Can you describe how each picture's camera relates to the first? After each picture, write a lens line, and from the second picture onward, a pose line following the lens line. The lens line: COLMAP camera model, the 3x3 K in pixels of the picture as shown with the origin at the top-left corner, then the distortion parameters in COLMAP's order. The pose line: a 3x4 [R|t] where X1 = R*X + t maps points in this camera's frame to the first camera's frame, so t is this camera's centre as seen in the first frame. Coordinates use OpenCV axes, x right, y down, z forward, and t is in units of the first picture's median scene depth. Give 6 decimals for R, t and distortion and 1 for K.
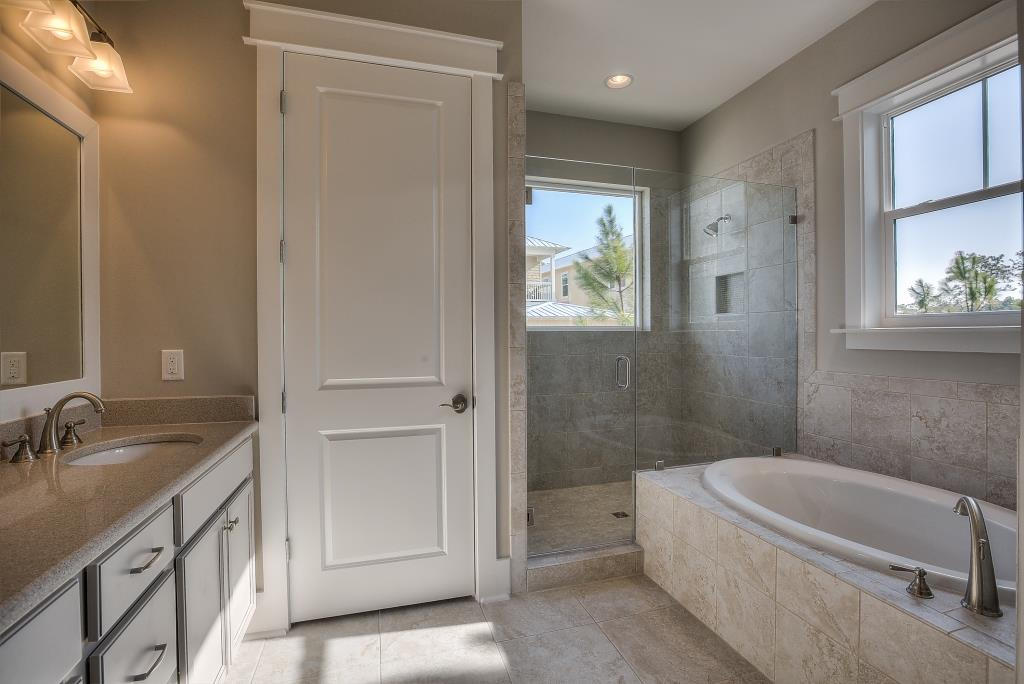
lens RADIAL K [[457.2, 0, 512.0], [0, 457.2, 342.0], [0, 0, 1]] dist [-0.056726, 0.024758]
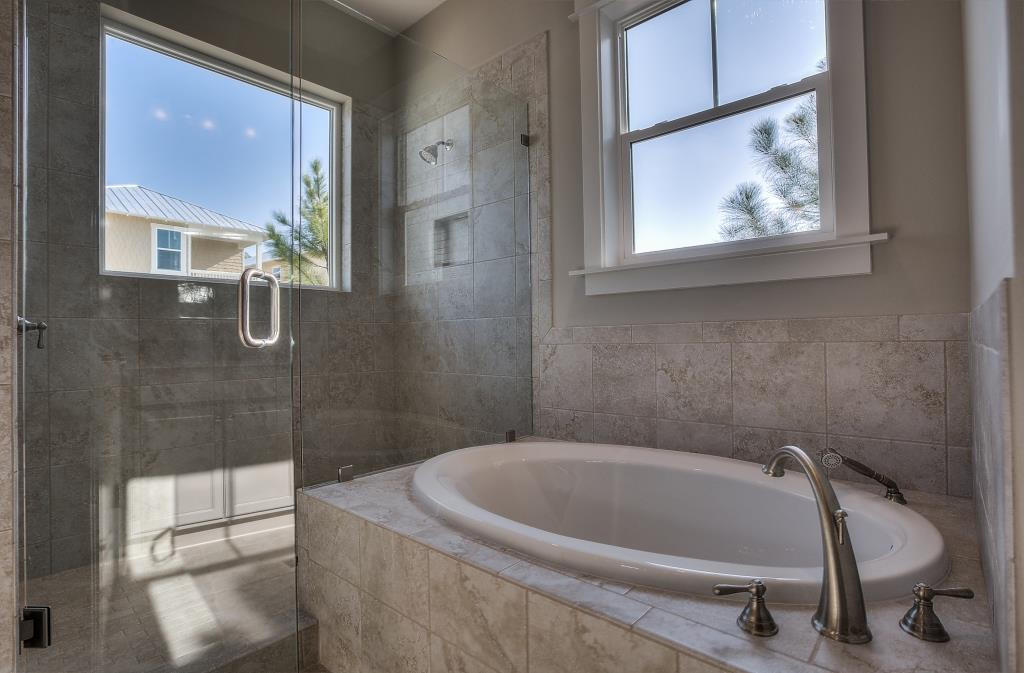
lens RADIAL K [[507.3, 0, 512.0], [0, 507.3, 336.5], [0, 0, 1]] dist [-0.025757, -0.000060]
pose [[0.849673, -0.000750, 0.527309, 0.142893], [0.010928, 0.999809, -0.016185, 0.091587], [-0.527197, 0.019514, 0.849519, 0.270814]]
